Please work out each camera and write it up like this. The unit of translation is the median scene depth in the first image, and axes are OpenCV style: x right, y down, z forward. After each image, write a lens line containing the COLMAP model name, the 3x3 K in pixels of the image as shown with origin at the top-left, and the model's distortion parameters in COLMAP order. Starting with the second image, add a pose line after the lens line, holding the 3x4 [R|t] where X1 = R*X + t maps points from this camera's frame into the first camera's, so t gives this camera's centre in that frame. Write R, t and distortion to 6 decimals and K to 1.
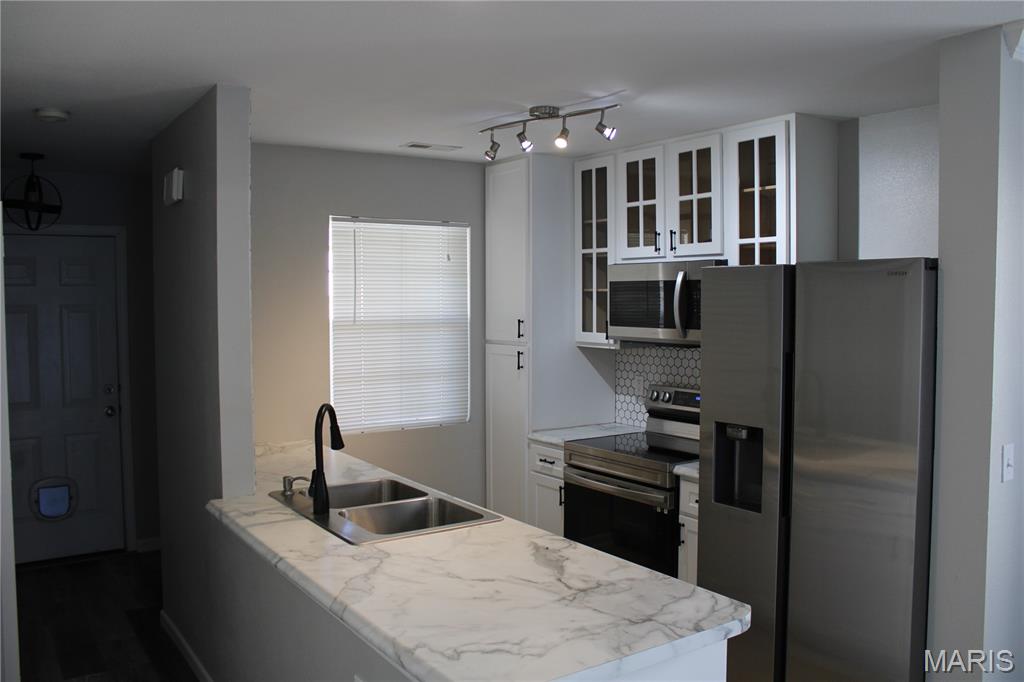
lens RADIAL K [[860.3, 0, 509.3], [0, 860.3, 338.9], [0, 0, 1]] dist [-0.150596, 0.119728]
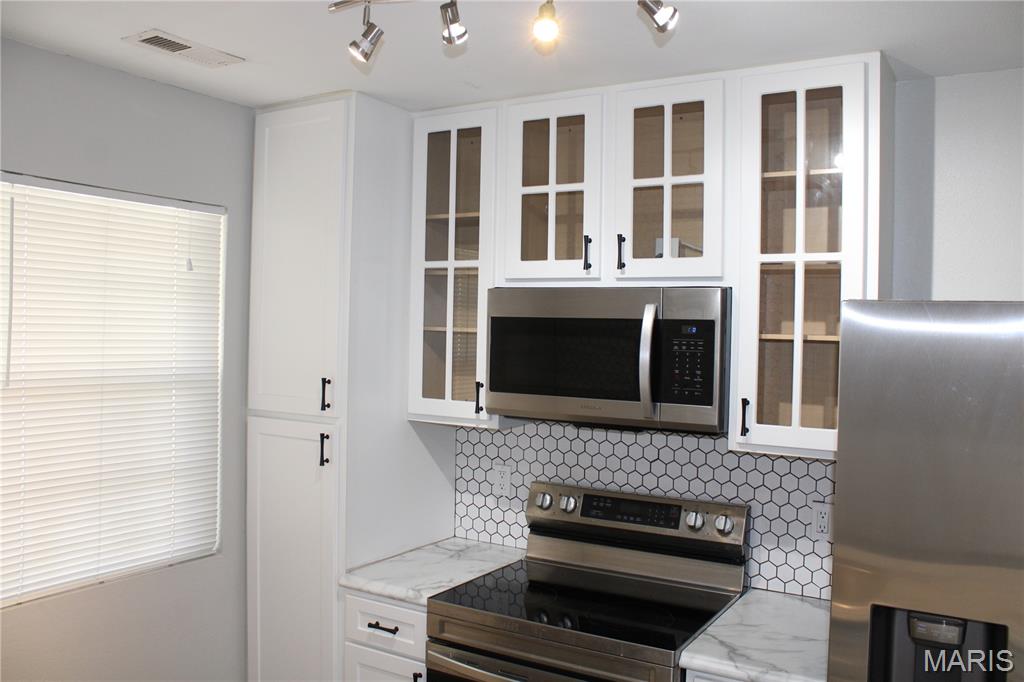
lens RADIAL K [[860.3, 0, 510.6], [0, 860.3, 336.9], [0, 0, 1]] dist [-0.150596, 0.119728]
pose [[0.911117, 0.018479, 0.411734, -0.120074], [-0.003778, 0.999327, -0.036488, -0.032471], [-0.412131, 0.031690, 0.910573, 0.470533]]
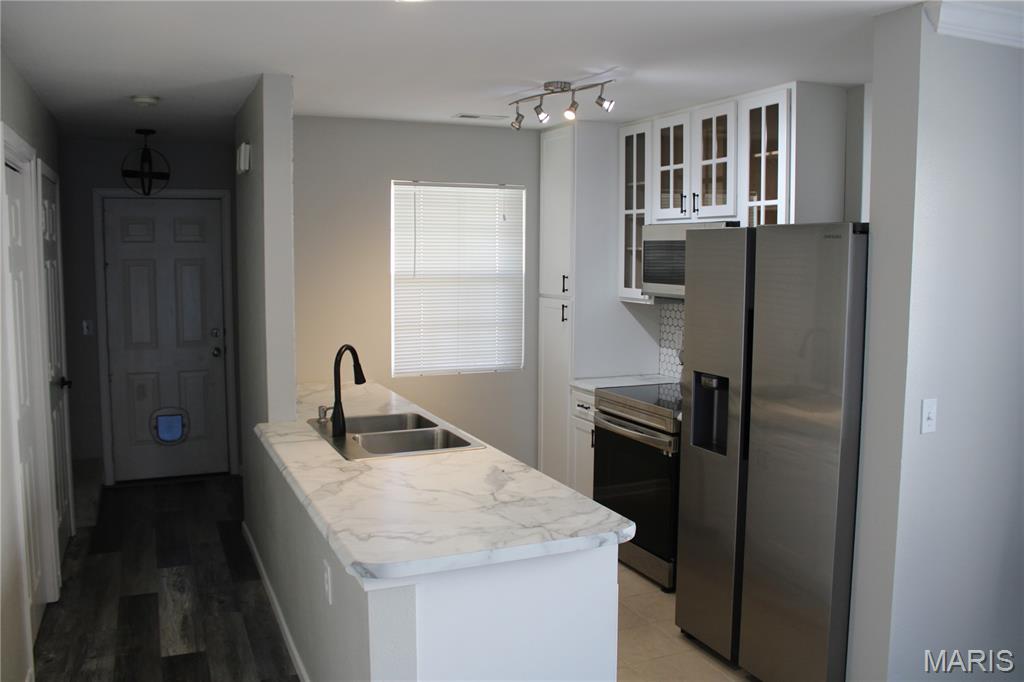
lens RADIAL K [[860.3, 0, 506.8], [0, 860.3, 334.1], [0, 0, 1]] dist [-0.150596, 0.119728]
pose [[0.983644, 0.024188, -0.178489, 0.148055], [-0.015948, 0.998746, 0.047460, 0.001278], [0.179413, -0.043837, 0.982797, -0.085296]]
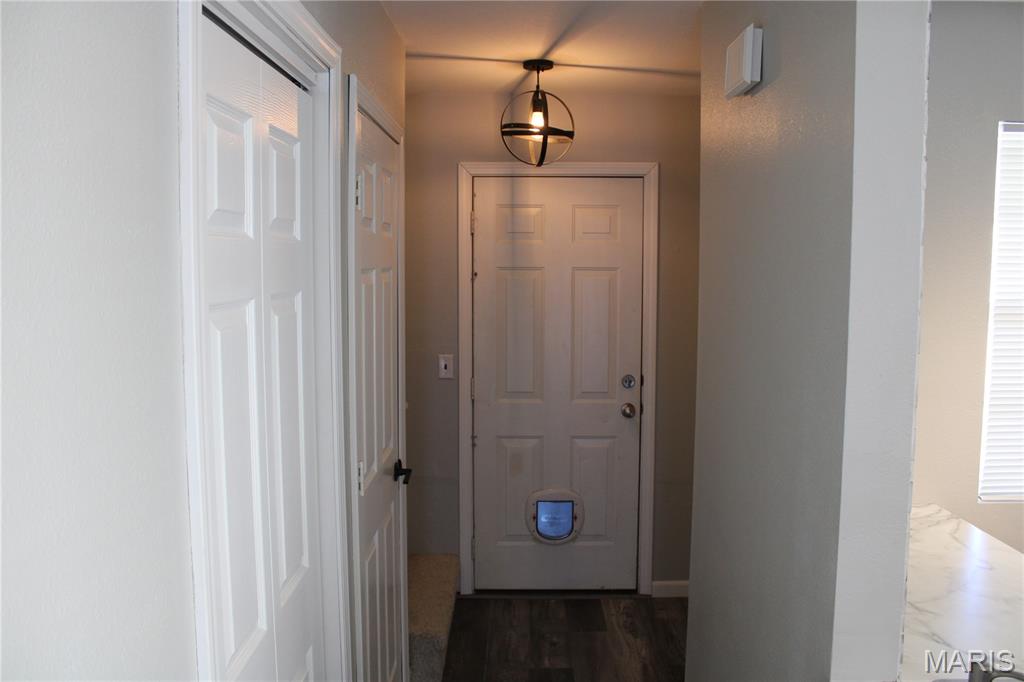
lens RADIAL K [[860.3, 0, 508.2], [0, 860.3, 346.6], [0, 0, 1]] dist [-0.150596, 0.119728]
pose [[0.827487, 0.062067, -0.558044, -0.172932], [-0.031148, 0.997415, 0.064747, -0.021288], [0.560621, -0.036195, 0.827281, 0.372392]]
